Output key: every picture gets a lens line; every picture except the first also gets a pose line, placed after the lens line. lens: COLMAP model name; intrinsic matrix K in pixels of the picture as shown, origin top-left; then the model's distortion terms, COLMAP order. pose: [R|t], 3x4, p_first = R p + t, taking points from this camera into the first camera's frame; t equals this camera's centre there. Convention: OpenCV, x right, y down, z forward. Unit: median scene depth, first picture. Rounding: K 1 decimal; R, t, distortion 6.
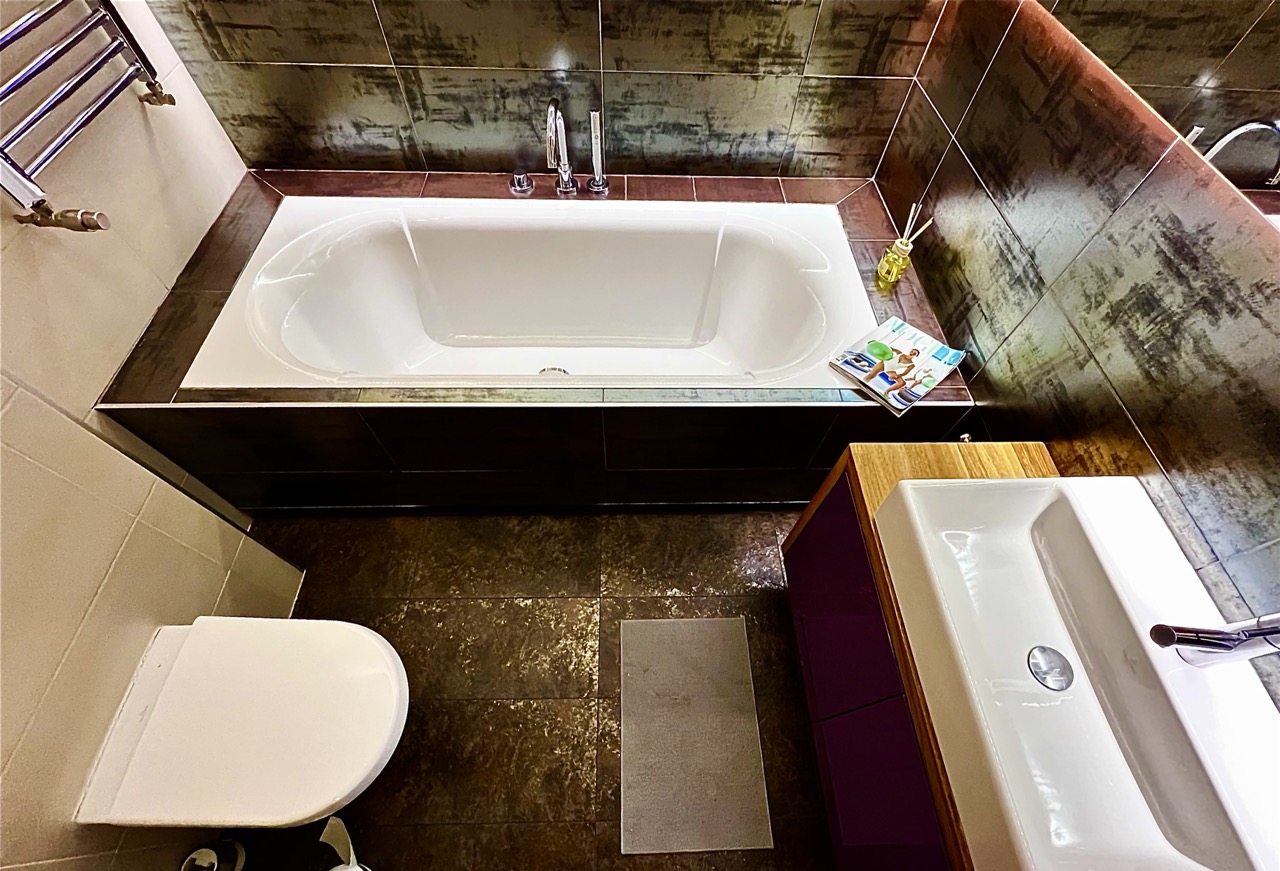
lens RADIAL K [[512.7, 0, 642.5], [0, 512.7, 485.0], [0, 0, 1]] dist [-0.003273, 0.000088]
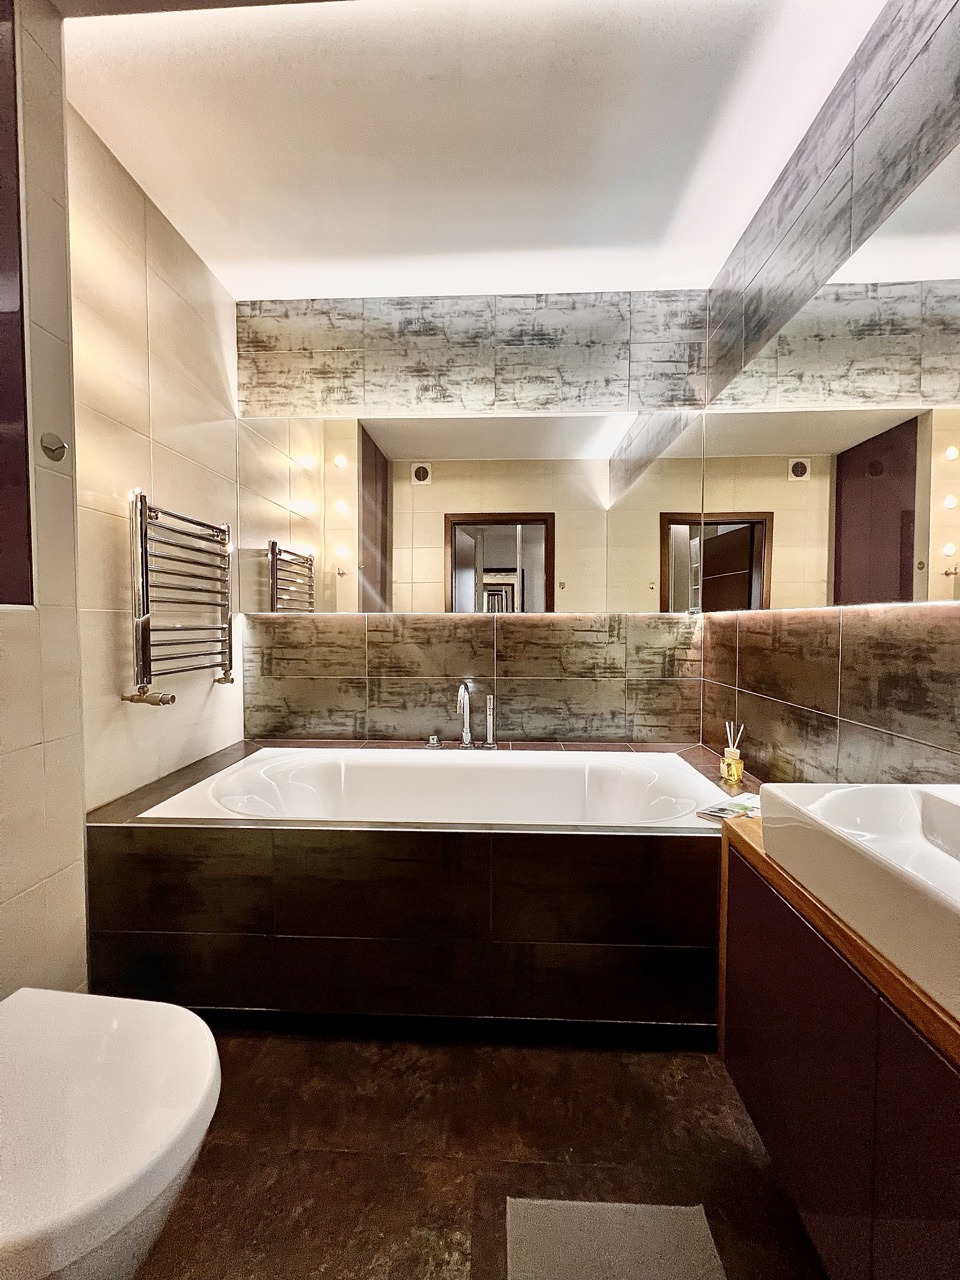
lens RADIAL K [[509.6, 0, 480.0], [0, 509.6, 640.0], [0, 0, 1]] dist [-0.003516, -0.000605]
pose [[0.997115, -0.027644, -0.070687, -0.012010], [-0.044752, 0.538086, -0.841701, 0.435200], [0.061304, 0.842436, 0.535297, 0.056644]]
